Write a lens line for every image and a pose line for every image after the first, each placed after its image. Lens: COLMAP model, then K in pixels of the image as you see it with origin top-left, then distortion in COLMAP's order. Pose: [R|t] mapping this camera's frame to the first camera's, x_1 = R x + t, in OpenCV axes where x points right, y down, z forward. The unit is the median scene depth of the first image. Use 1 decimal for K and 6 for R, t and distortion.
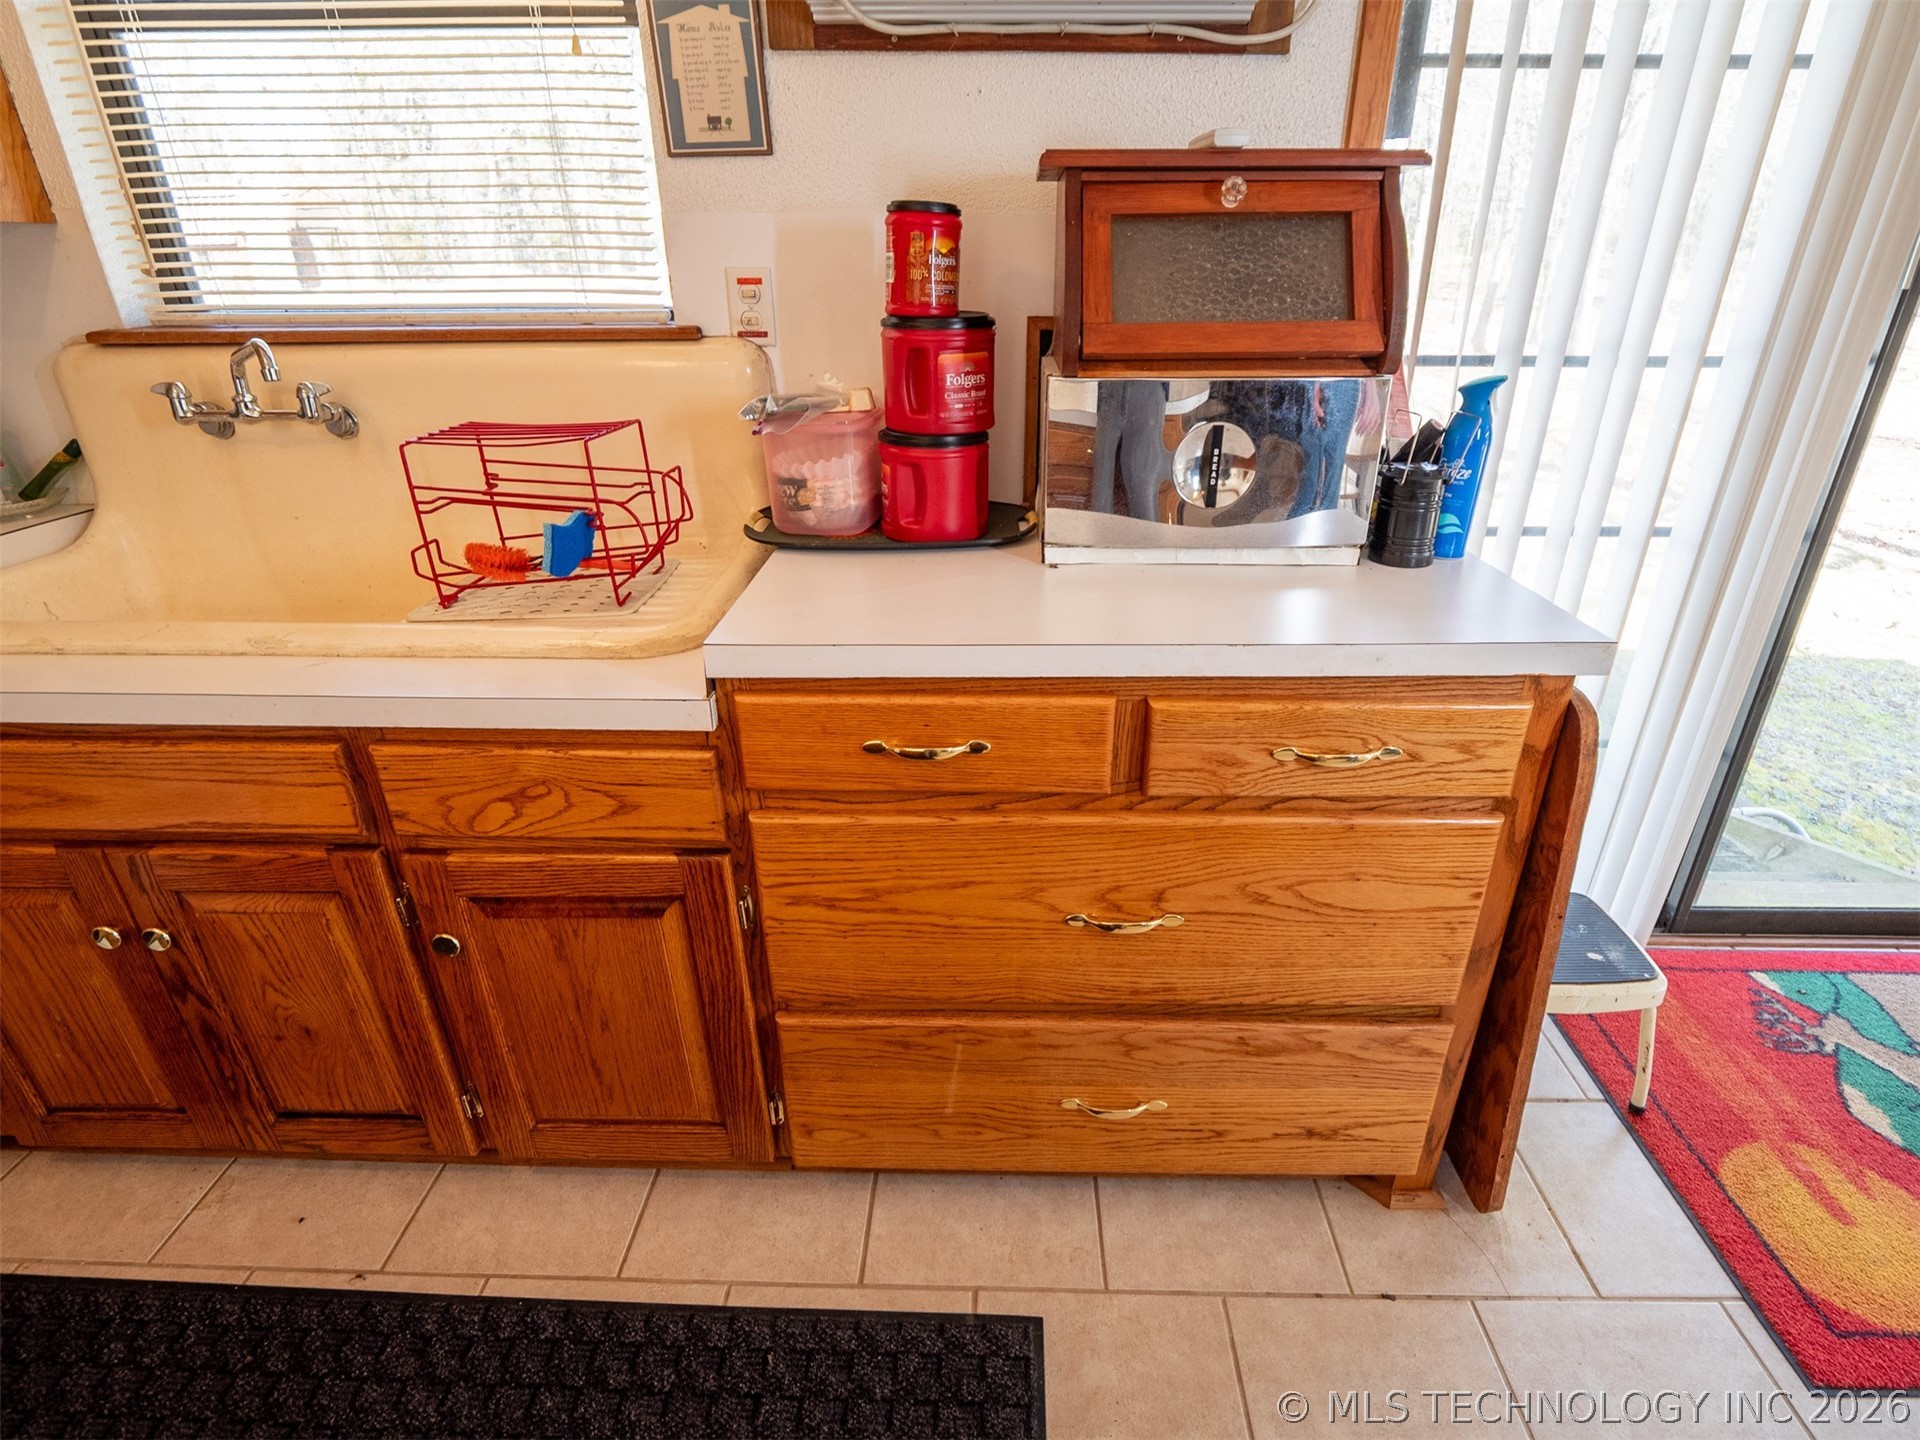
lens RADIAL K [[965.2, 0, 987.4], [0, 965.2, 701.8], [0, 0, 1]] dist [-0.011741, -0.001159]
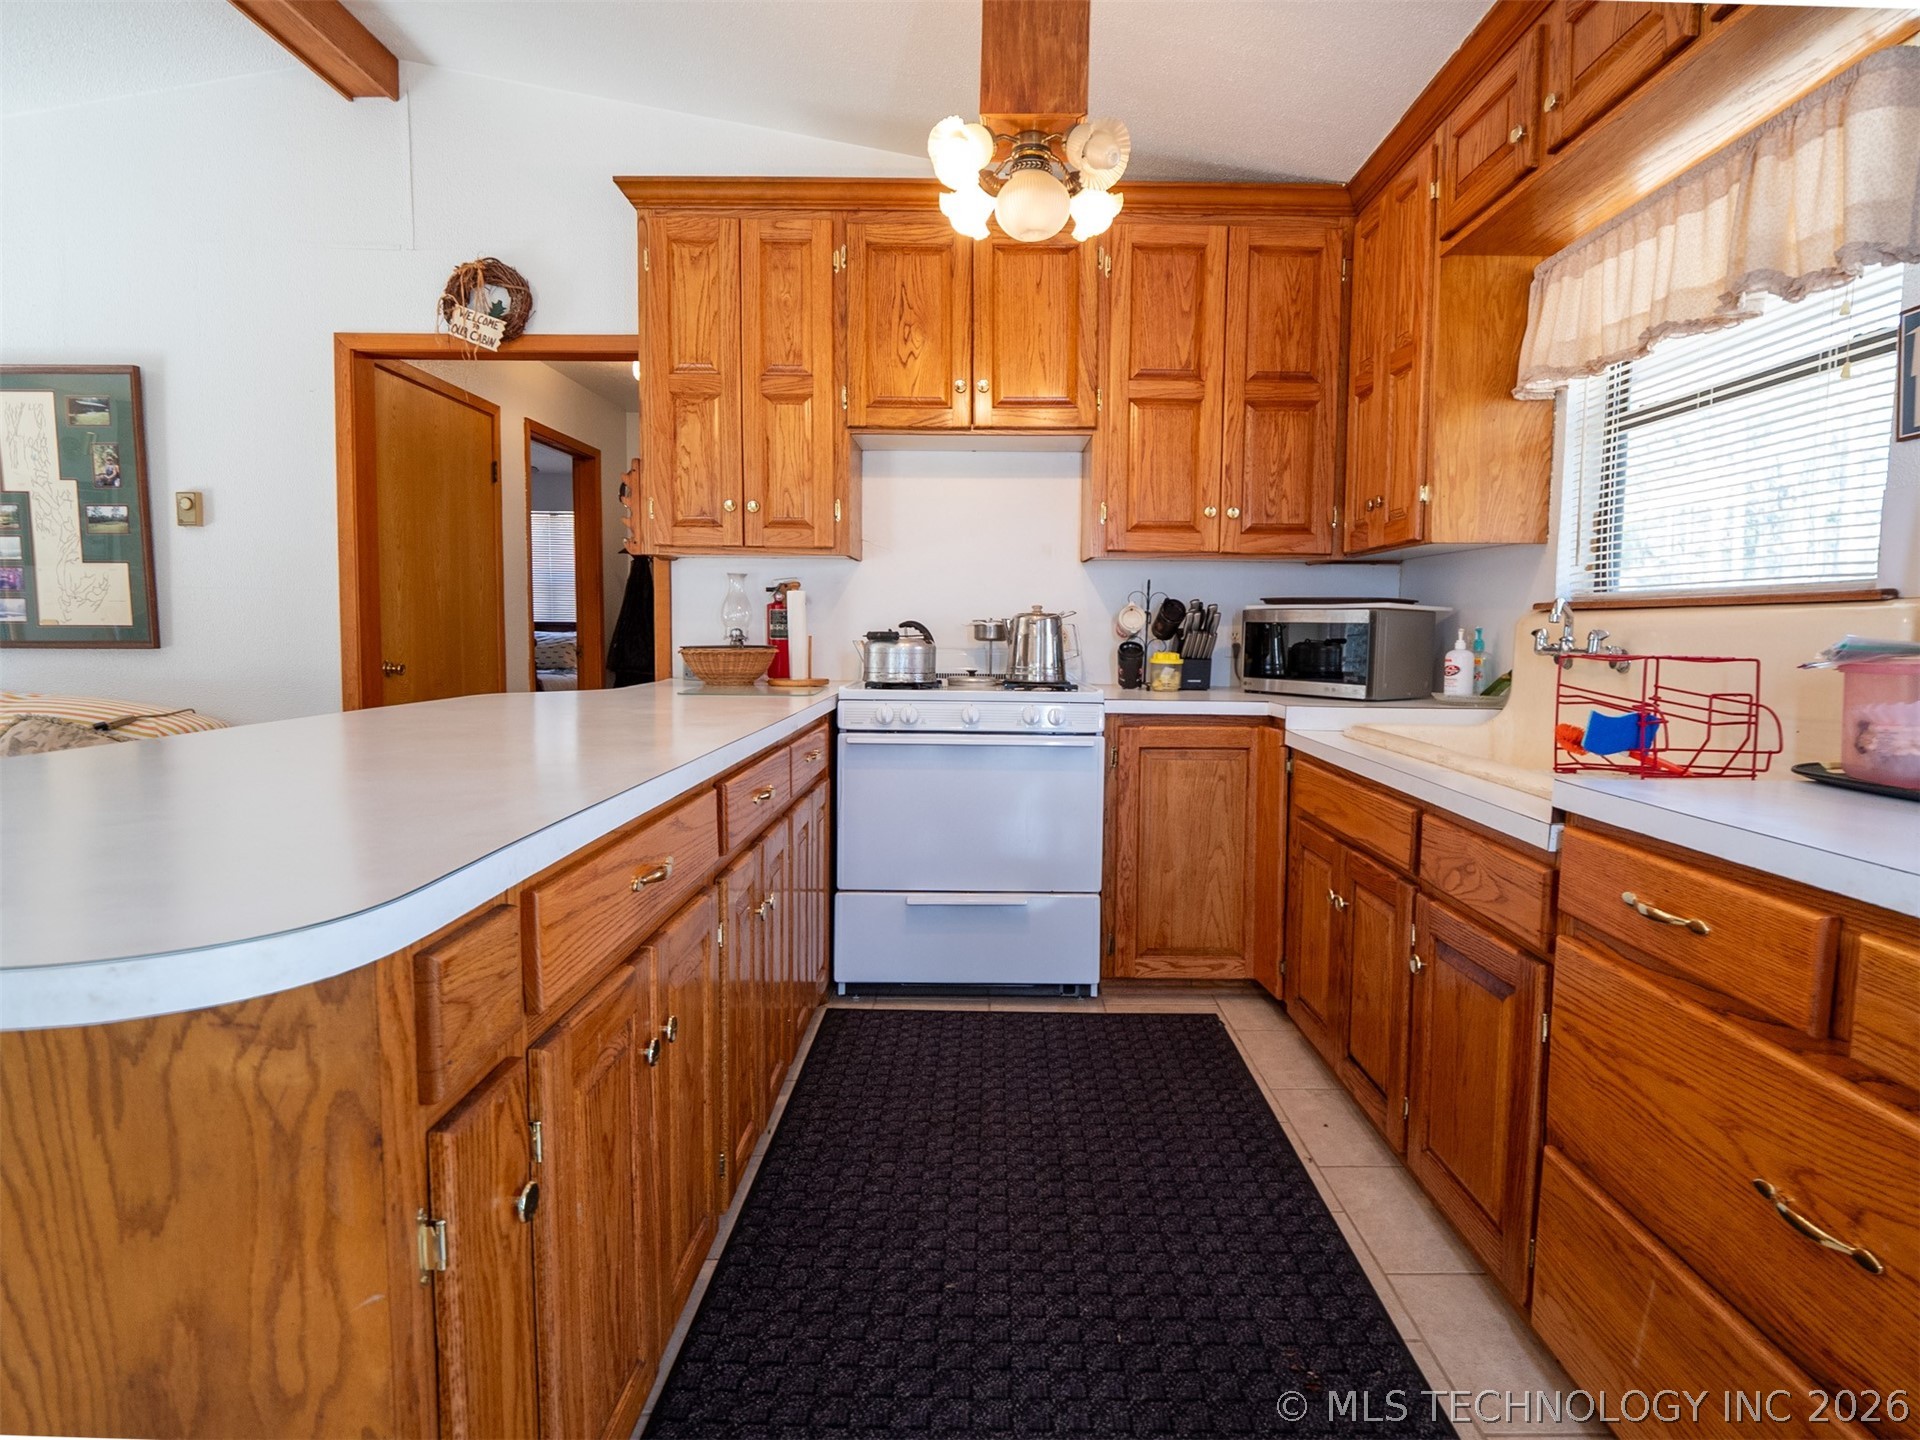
lens RADIAL K [[965.2, 0, 987.4], [0, 965.2, 701.8], [0, 0, 1]] dist [-0.011741, -0.001159]
pose [[0.024379, 0.080577, -0.996450, 0.860196], [-0.431210, 0.900103, 0.062236, 0.084536], [0.901922, 0.428162, 0.056689, 0.160127]]
